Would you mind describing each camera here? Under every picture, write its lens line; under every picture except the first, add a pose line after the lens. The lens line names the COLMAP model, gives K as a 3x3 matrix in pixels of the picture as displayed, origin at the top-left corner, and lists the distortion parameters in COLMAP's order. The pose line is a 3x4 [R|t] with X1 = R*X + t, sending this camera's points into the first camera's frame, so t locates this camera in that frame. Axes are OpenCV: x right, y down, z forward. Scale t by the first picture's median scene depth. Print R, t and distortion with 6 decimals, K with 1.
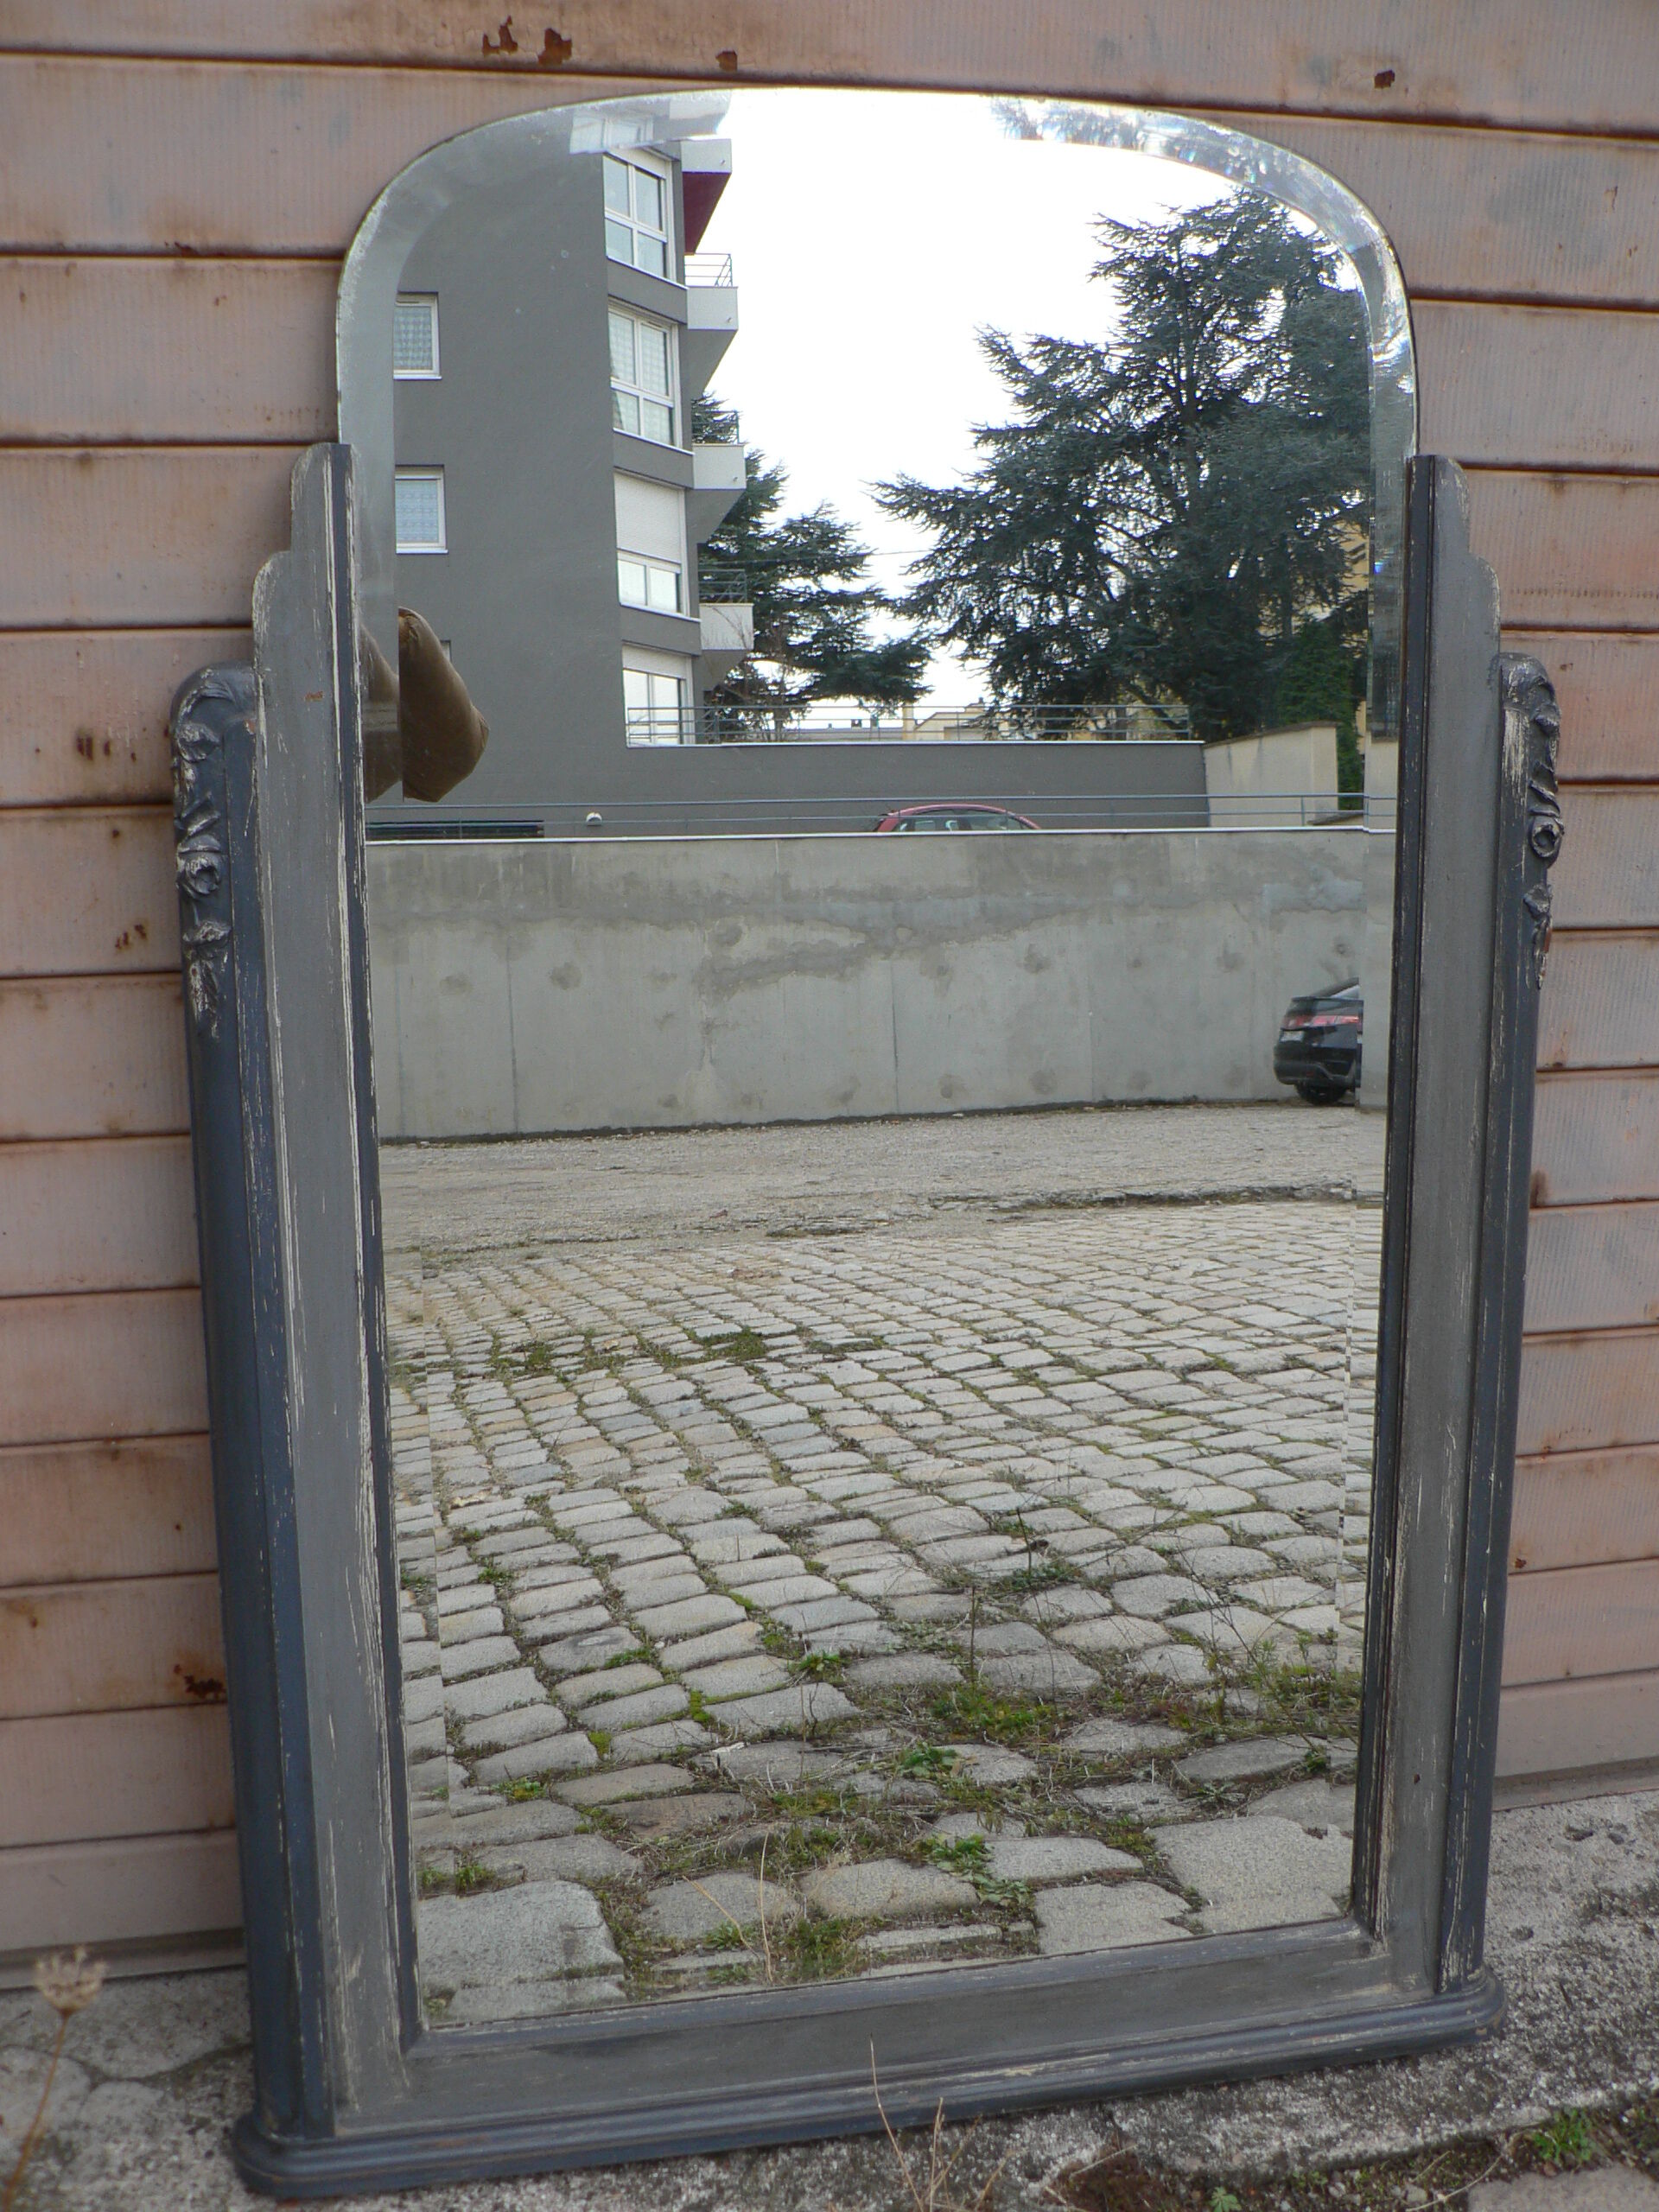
lens RADIAL K [[2391.9, 0, 829.5], [0, 2391.9, 1106.0], [0, 0, 1]] dist [-0.189787, 0.183413]
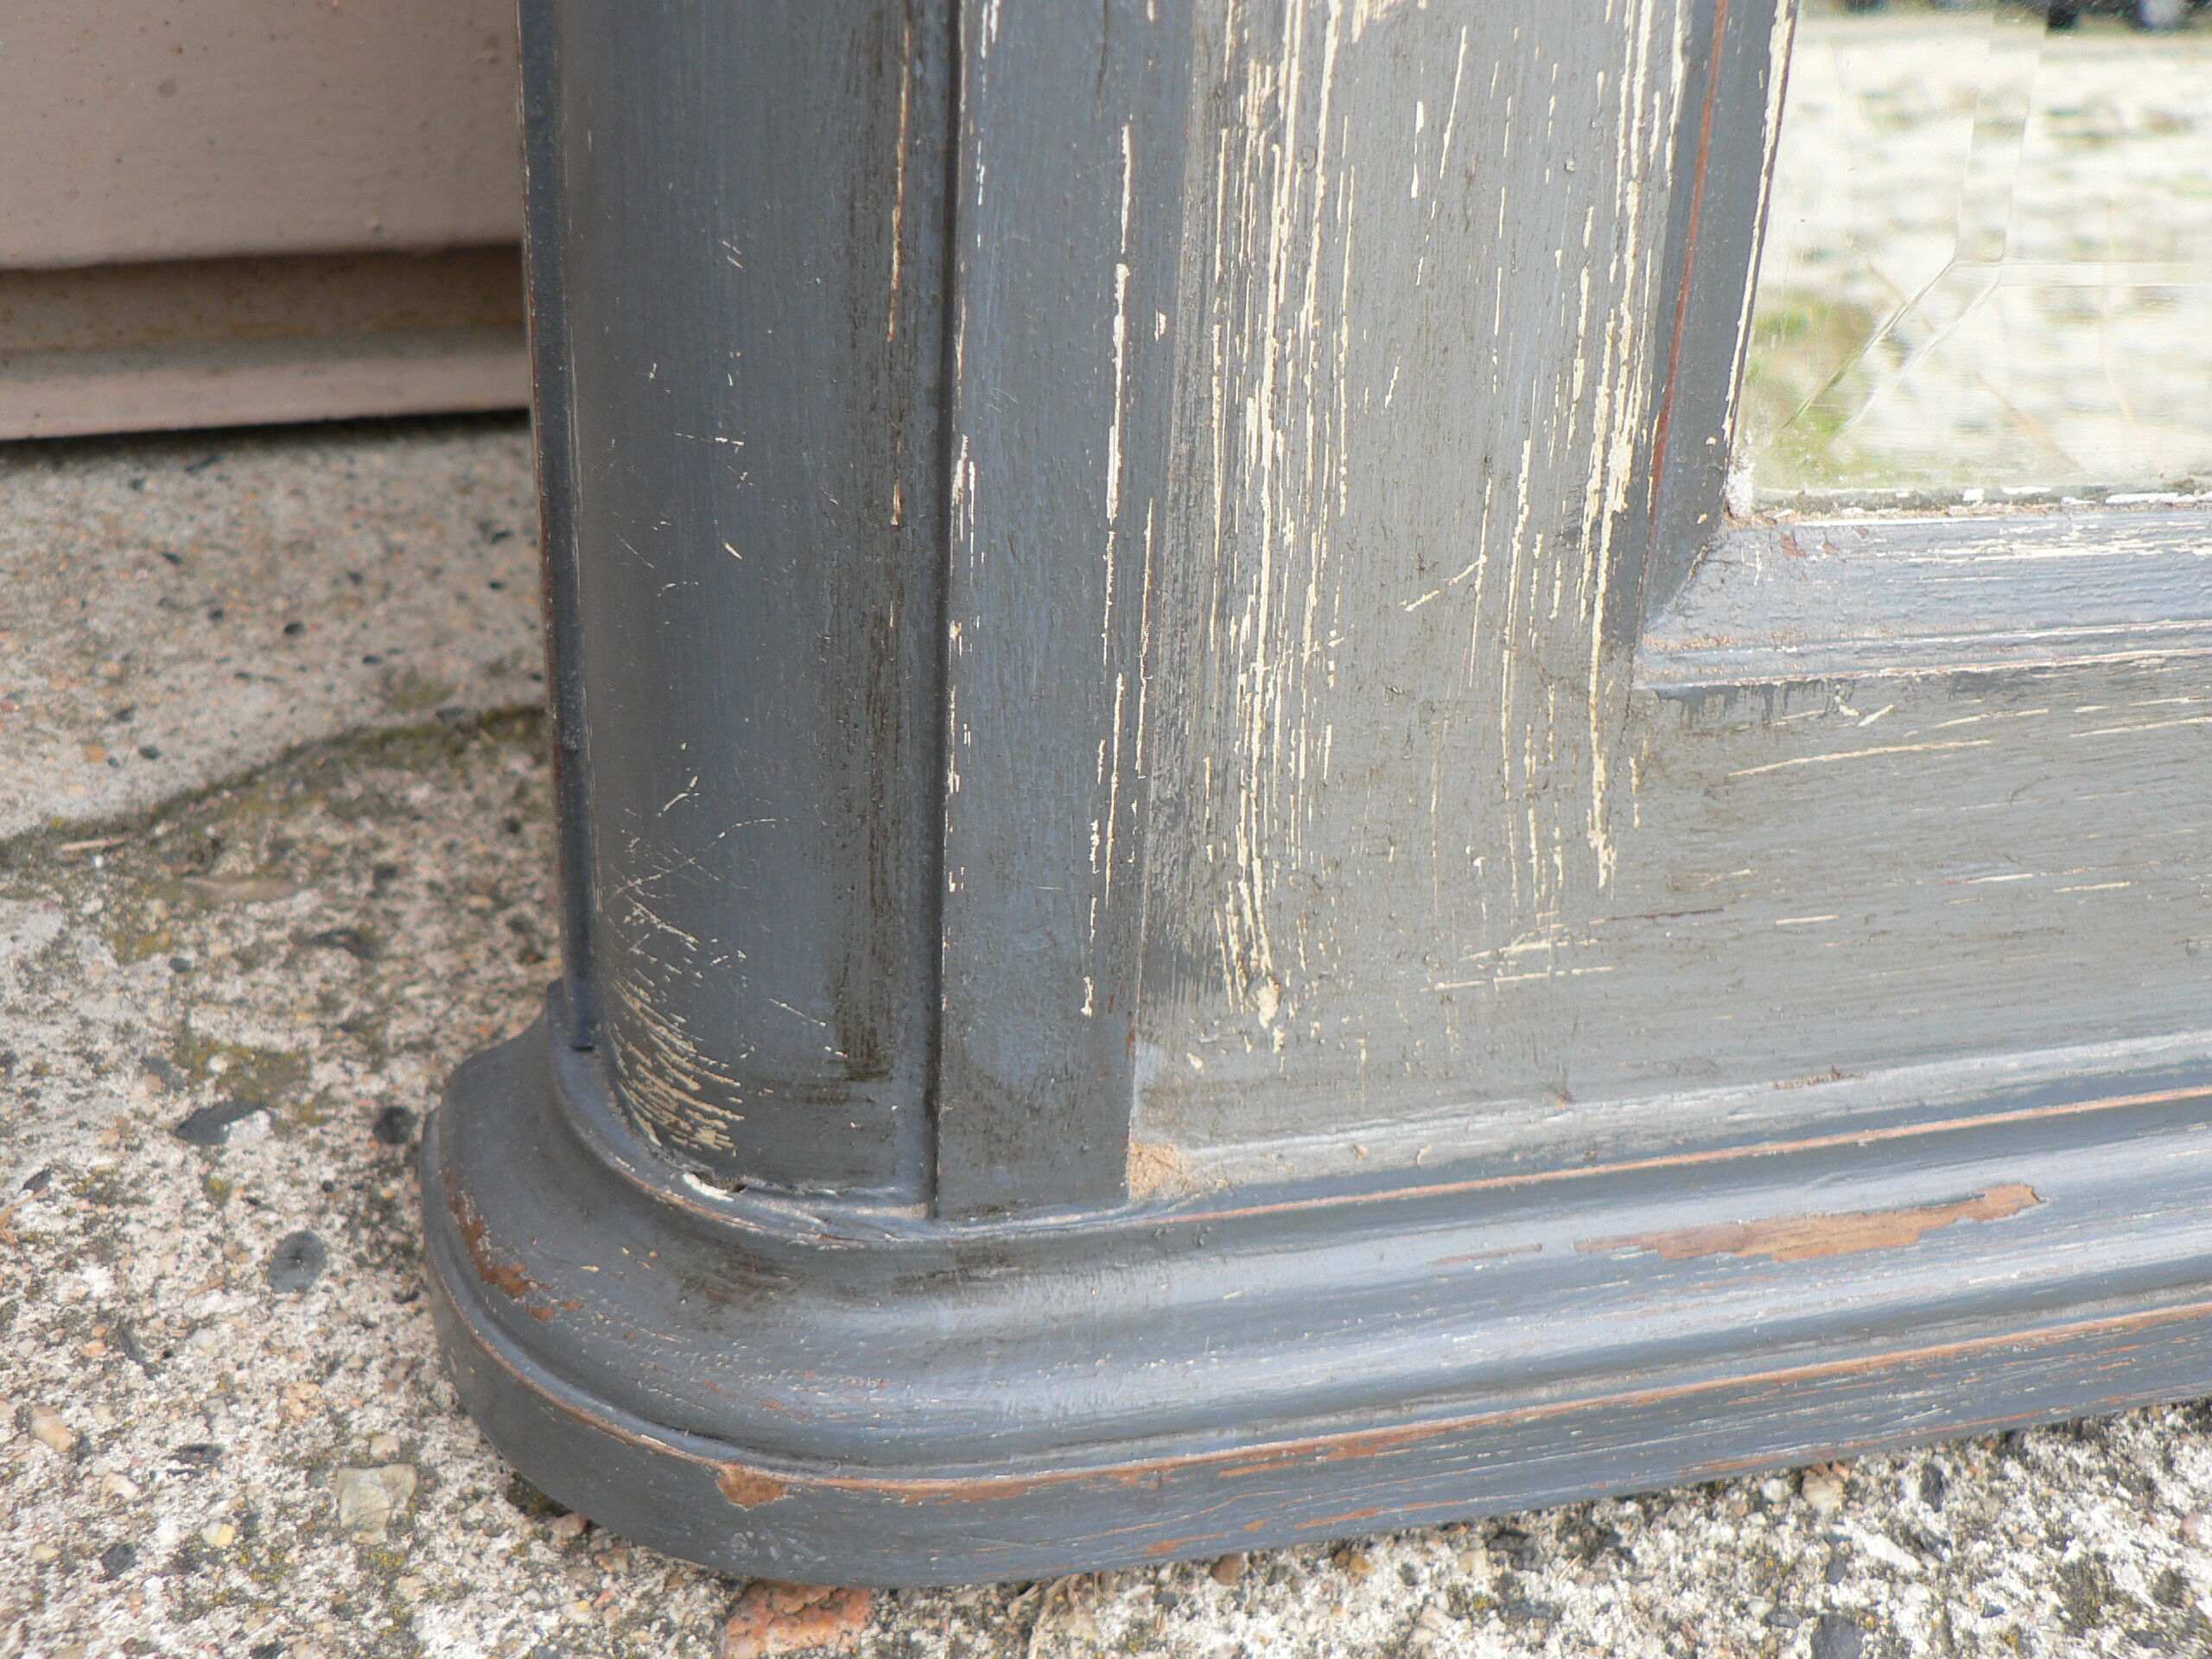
lens RADIAL K [[2391.9, 0, 1106.0], [0, 2391.9, 829.5], [0, 0, 1]] dist [-0.189787, 0.183413]
pose [[0.999065, 0.031618, 0.029492, -0.216921], [-0.039430, 0.946126, 0.321390, 0.369745], [-0.017741, -0.322252, 0.946488, 0.850191]]
